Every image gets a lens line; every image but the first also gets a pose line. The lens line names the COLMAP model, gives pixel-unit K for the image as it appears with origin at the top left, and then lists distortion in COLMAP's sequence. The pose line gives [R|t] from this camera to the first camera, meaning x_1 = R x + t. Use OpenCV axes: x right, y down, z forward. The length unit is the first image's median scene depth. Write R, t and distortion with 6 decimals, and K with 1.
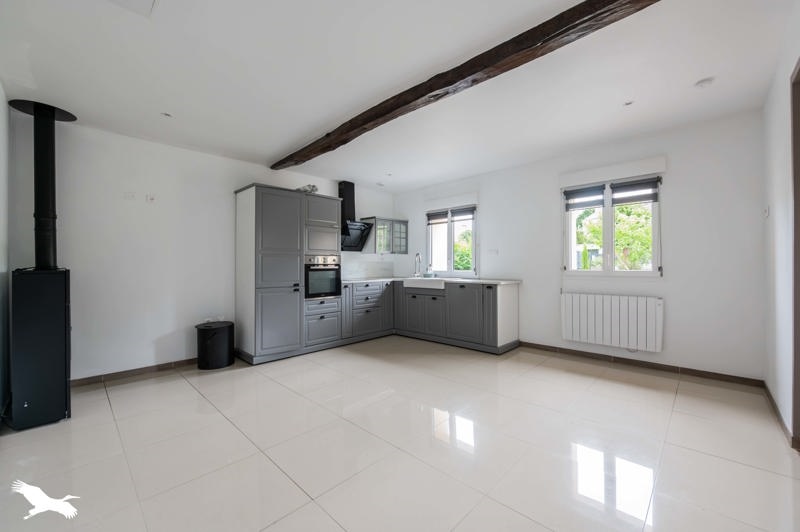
lens RADIAL K [[325.8, 0, 400.0], [0, 325.8, 266.0], [0, 0, 1]] dist [-0.000279, -0.000020]
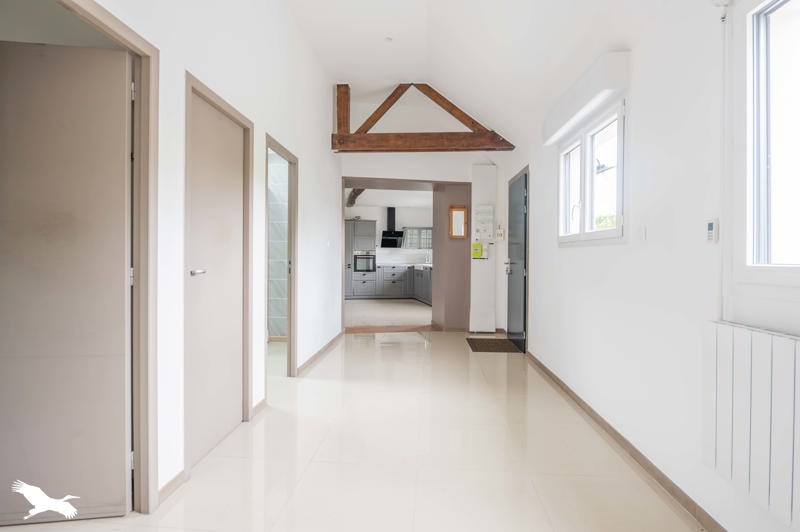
lens RADIAL K [[402.1, 0, 399.9], [0, 402.1, 258.5], [0, 0, 1]] dist [0.000240, 0.000006]
pose [[0.834116, 0.009344, -0.551509, 1.124845], [-0.009309, 0.999953, 0.002864, 0.005352], [0.551510, 0.002745, 0.834164, -0.794224]]
